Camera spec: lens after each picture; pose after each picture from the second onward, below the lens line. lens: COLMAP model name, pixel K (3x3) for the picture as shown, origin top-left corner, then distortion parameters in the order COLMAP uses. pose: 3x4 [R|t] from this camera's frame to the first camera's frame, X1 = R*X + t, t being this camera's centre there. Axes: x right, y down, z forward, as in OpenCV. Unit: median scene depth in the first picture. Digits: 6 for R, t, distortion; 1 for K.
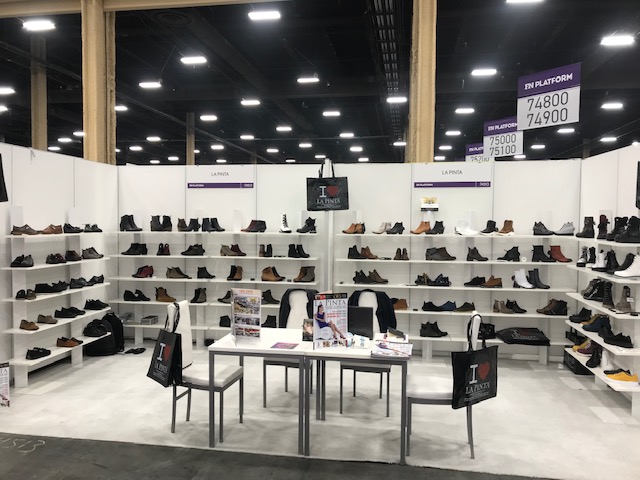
lens RADIAL K [[519.2, 0, 317.9], [0, 519.2, 239.3], [0, 0, 1]] dist [0.034028, -0.026311]
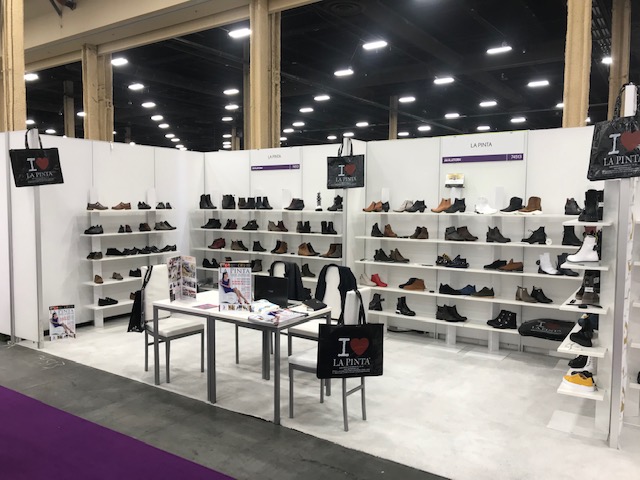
lens RADIAL K [[519.2, 0, 315.4], [0, 519.2, 239.8], [0, 0, 1]] dist [0.034028, -0.026311]
pose [[0.909277, 0.028995, -0.415181, 0.391544], [-0.014466, 0.999169, 0.038096, 0.007197], [0.415941, -0.028634, 0.908941, 0.041239]]
